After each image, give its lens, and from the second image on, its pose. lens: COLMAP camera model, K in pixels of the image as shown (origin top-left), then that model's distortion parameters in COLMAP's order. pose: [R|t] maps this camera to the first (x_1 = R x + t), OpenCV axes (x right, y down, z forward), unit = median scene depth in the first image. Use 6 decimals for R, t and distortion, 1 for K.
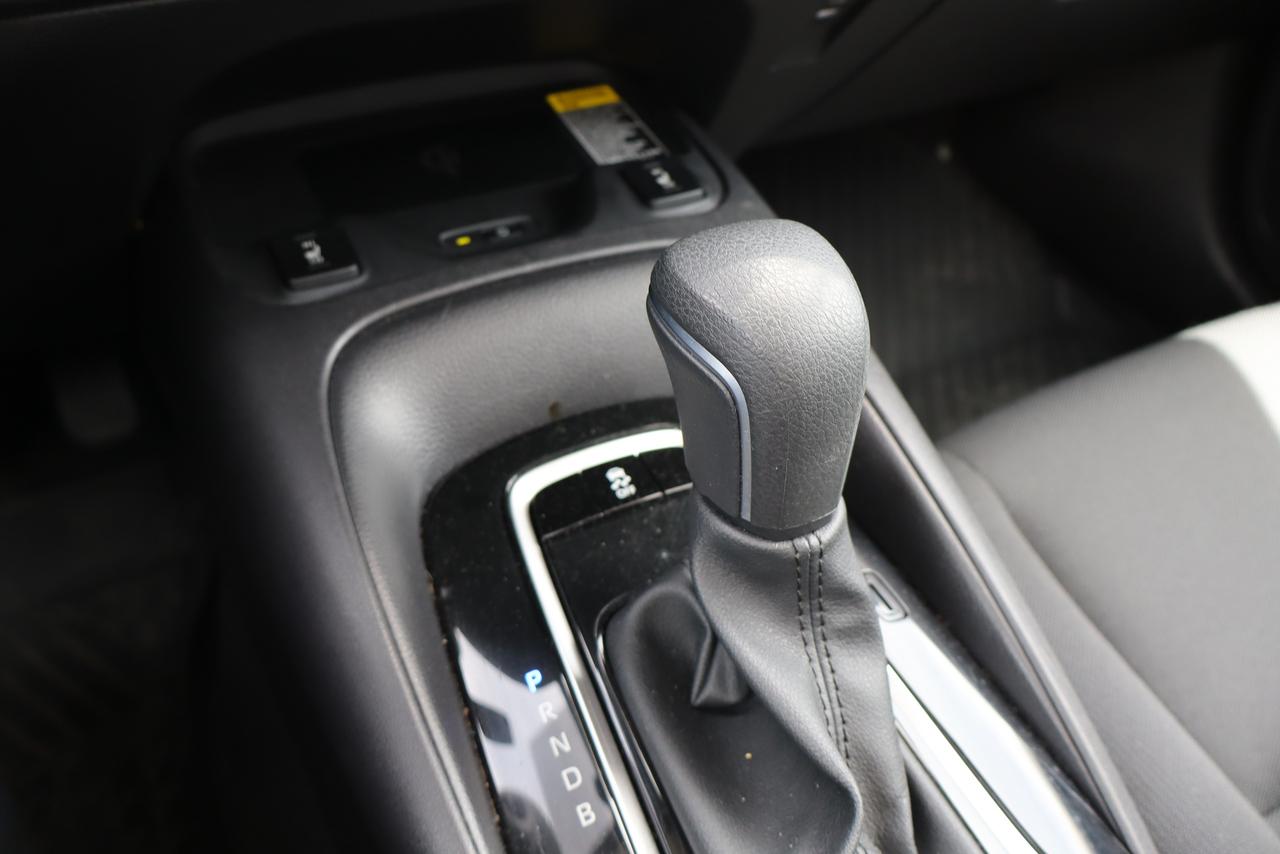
lens RADIAL K [[1092.6, 0, 634.9], [0, 1092.6, 426.2], [0, 0, 1]] dist [0.013682, 0.016323]
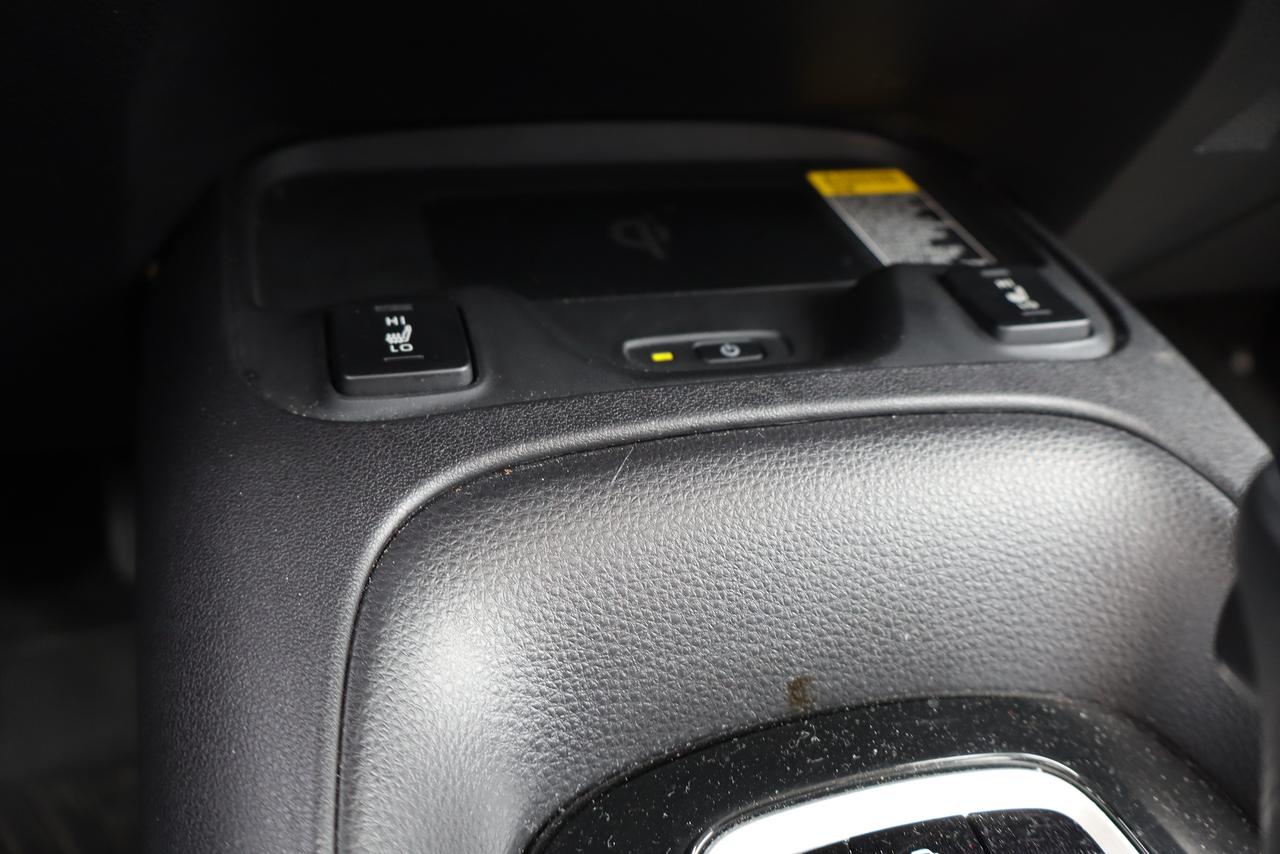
lens RADIAL K [[1092.6, 0, 639.6], [0, 1092.6, 427.6], [0, 0, 1]] dist [0.013682, 0.016323]
pose [[0.982421, 0.126968, -0.136851, -0.084395], [-0.147149, 0.977802, -0.149166, -0.043659], [0.114874, 0.166681, 0.979296, 0.434388]]
